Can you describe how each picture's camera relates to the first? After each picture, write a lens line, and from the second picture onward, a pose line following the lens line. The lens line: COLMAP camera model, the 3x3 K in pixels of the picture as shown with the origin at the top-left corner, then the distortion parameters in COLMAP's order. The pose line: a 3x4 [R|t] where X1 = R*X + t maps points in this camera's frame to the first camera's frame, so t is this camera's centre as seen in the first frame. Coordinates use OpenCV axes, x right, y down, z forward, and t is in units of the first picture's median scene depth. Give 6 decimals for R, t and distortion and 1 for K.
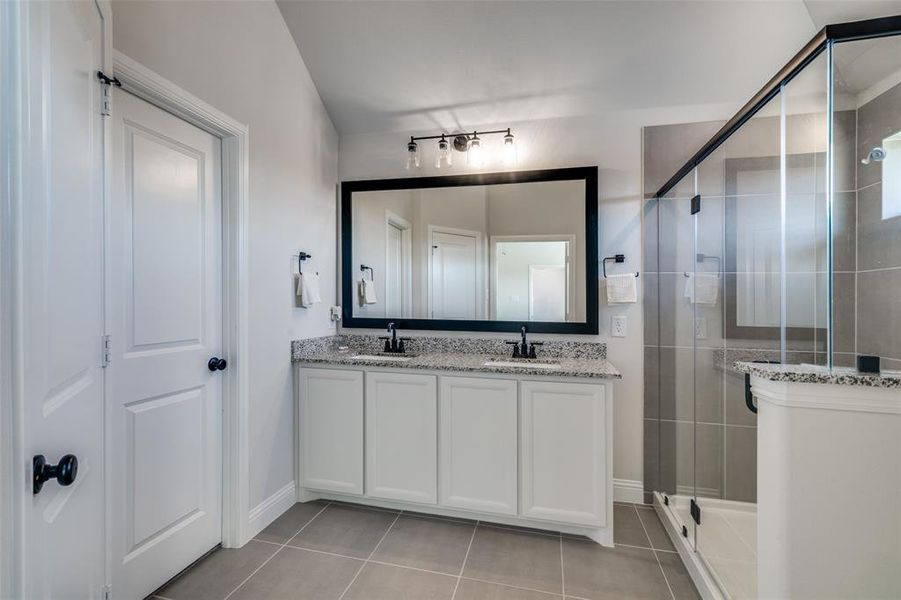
lens RADIAL K [[414.0, 0, 446.3], [0, 414.0, 303.9], [0, 0, 1]] dist [-0.000393, 0.000051]
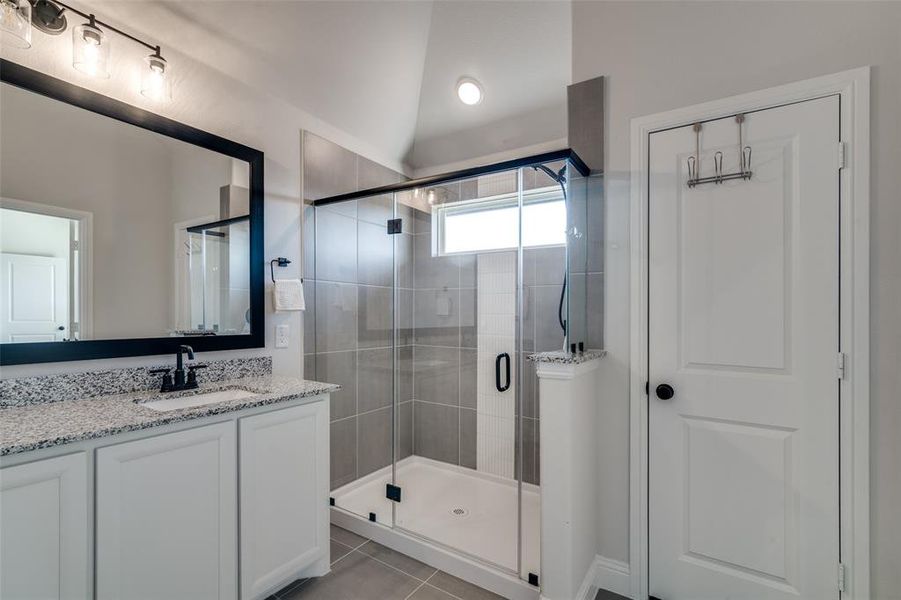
lens RADIAL K [[415.4, 0, 449.7], [0, 415.4, 307.9], [0, 0, 1]] dist [0.001477, -0.000030]
pose [[0.334938, 0.004404, 0.942230, -0.322422], [-0.005048, 0.999983, -0.002880, -0.007580], [-0.942227, -0.003792, 0.334955, 0.344412]]
